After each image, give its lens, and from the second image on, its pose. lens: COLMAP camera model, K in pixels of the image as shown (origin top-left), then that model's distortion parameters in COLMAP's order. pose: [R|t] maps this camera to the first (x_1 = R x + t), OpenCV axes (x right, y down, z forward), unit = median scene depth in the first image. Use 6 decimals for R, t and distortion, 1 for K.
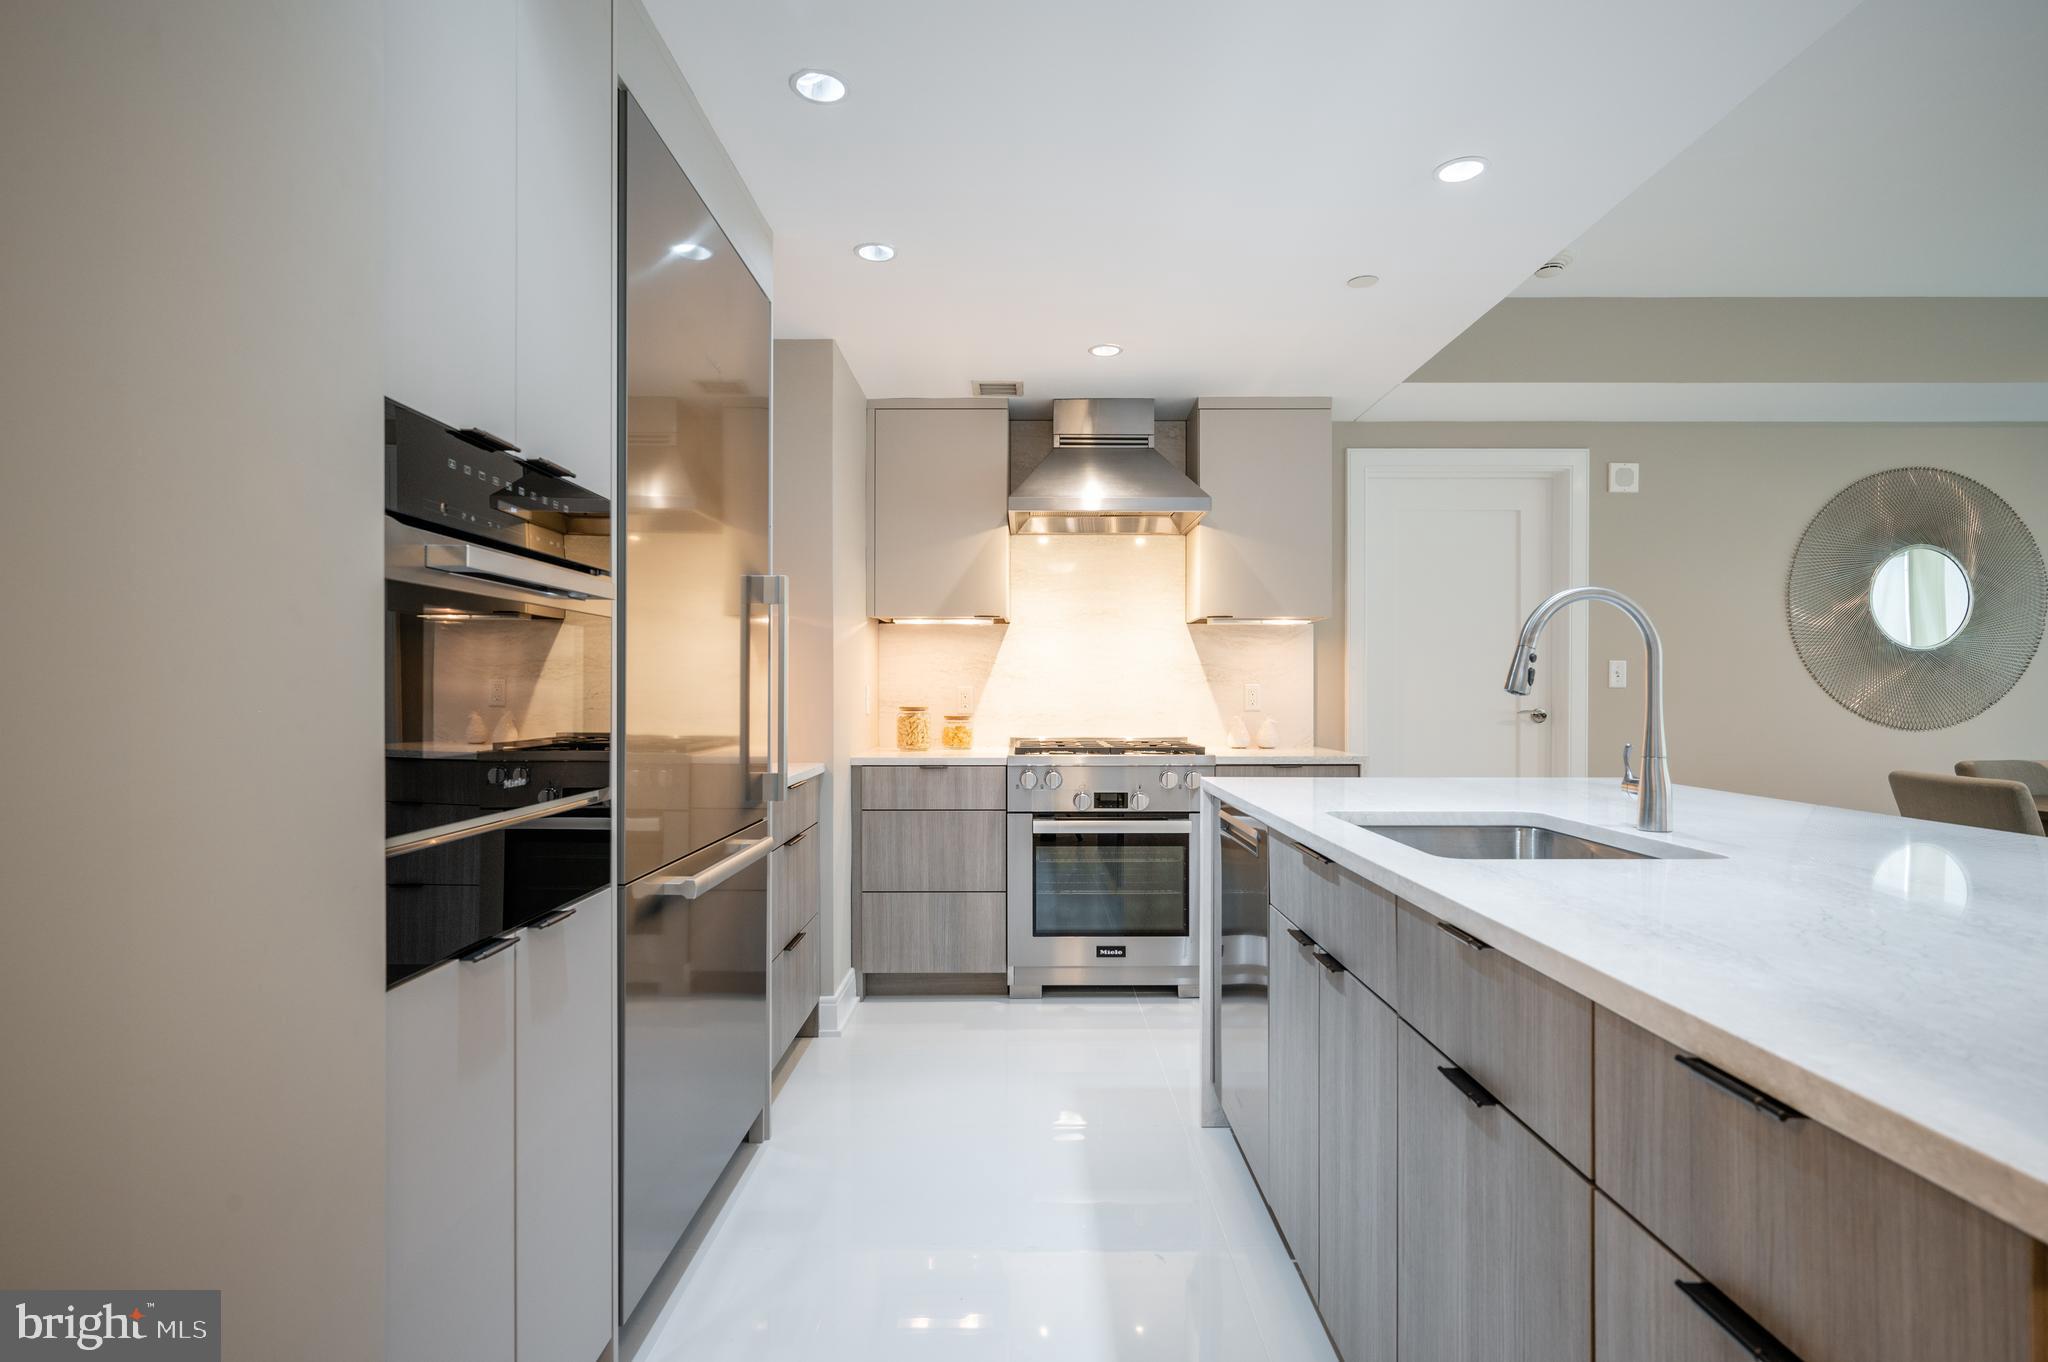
lens RADIAL K [[1019.2, 0, 1022.9], [0, 1019.2, 693.2], [0, 0, 1]] dist [-0.001917, 0.000109]
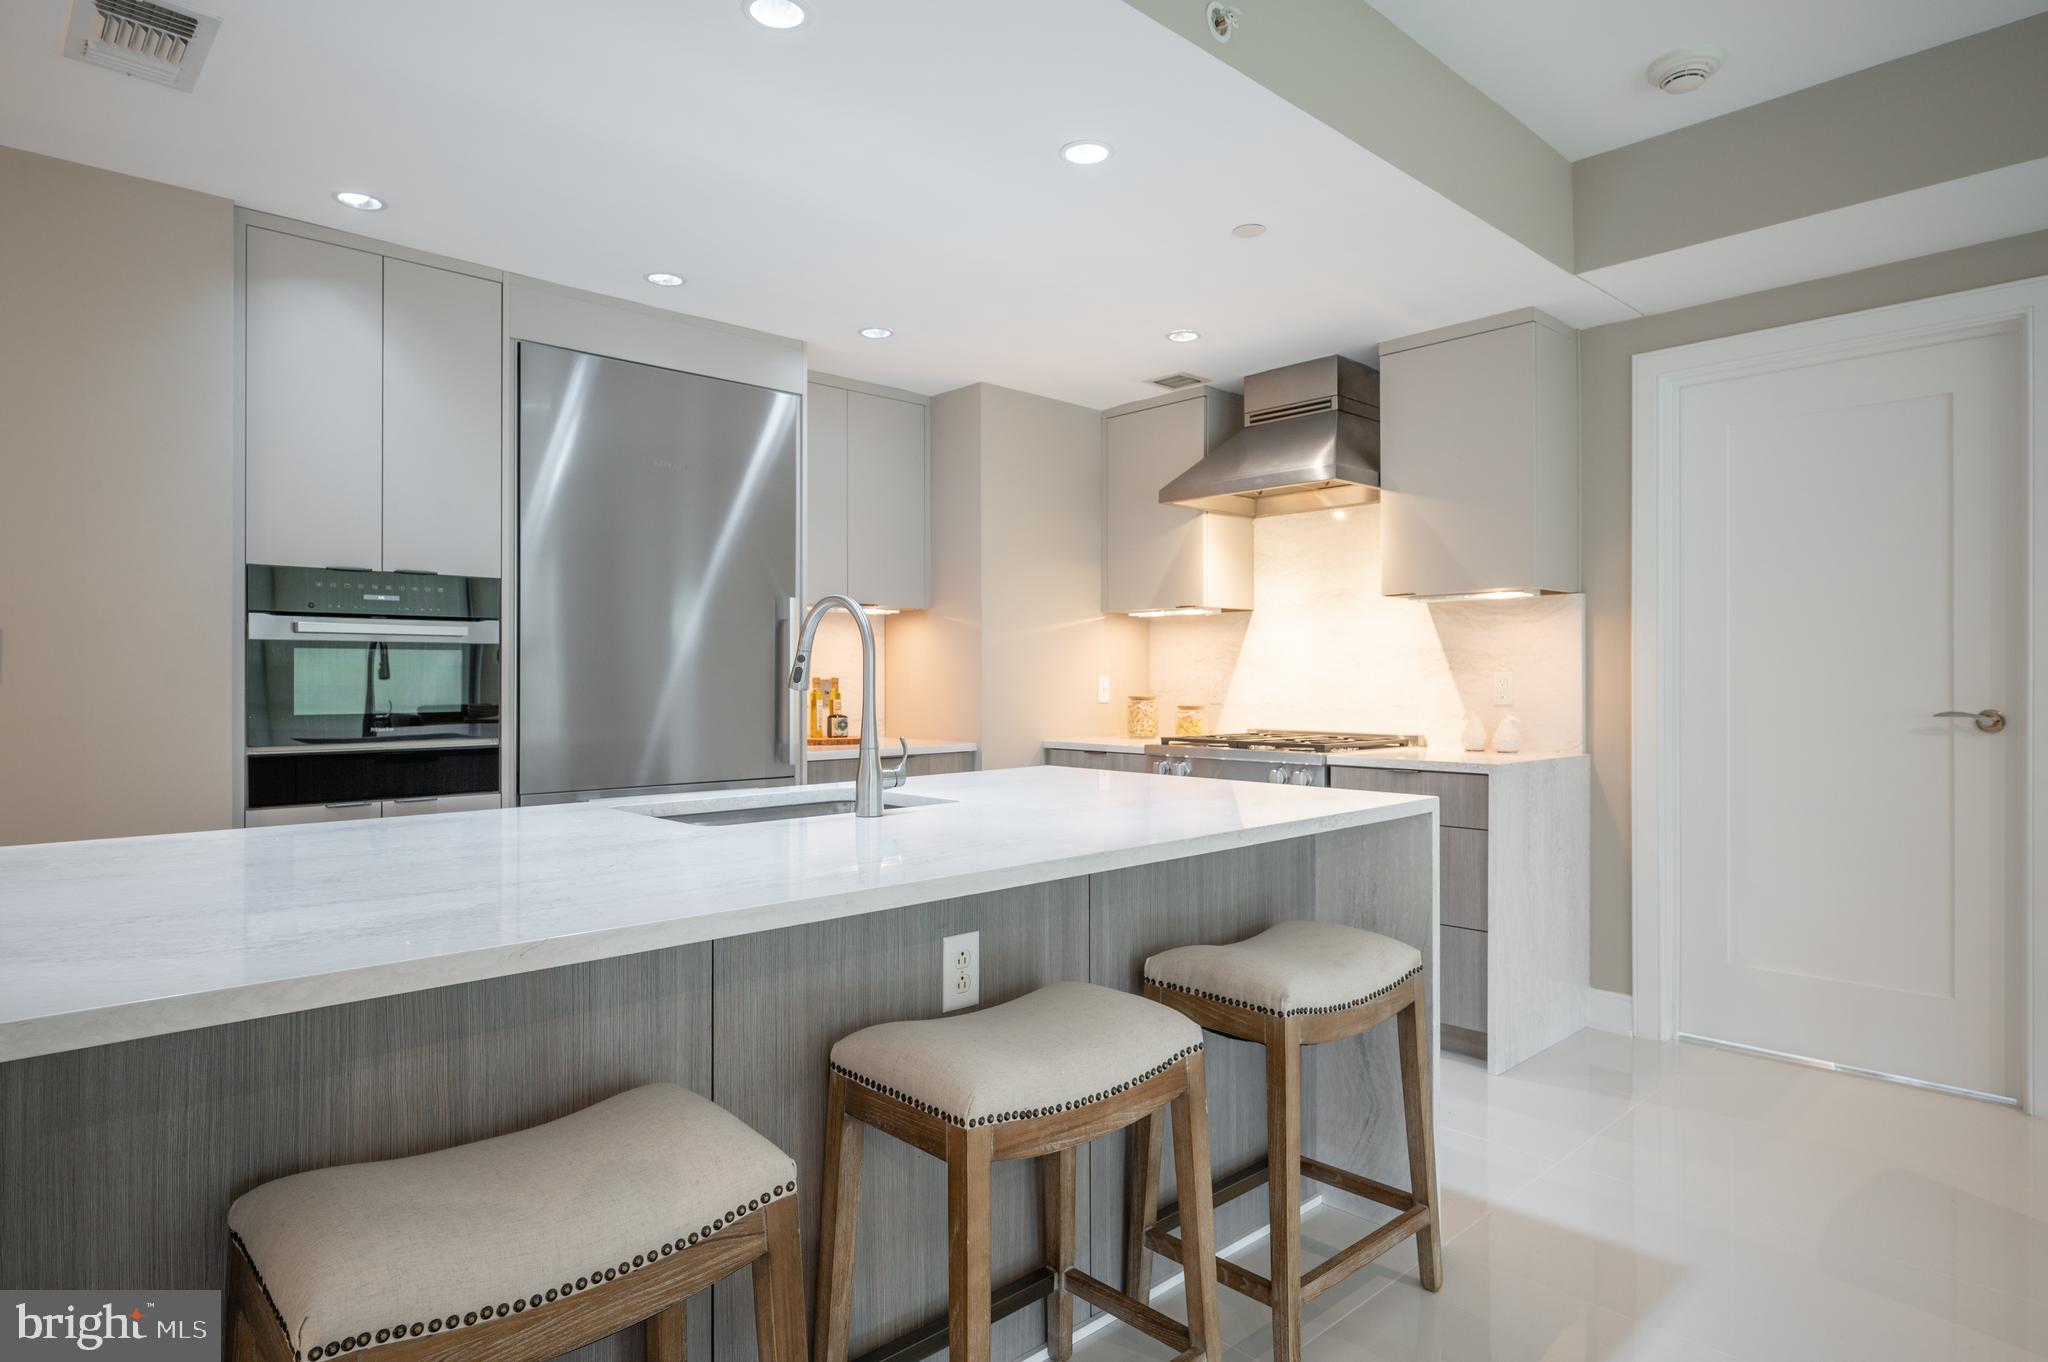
lens RADIAL K [[1133.5, 0, 1032.7], [0, 1133.5, 679.0], [0, 0, 1]] dist [-0.001636, 0.000240]
pose [[0.690318, -0.000613, -0.723506, 0.723776], [0.000945, 1.000000, 0.000055, -0.004882], [0.723505, -0.000722, 0.690318, 0.129628]]
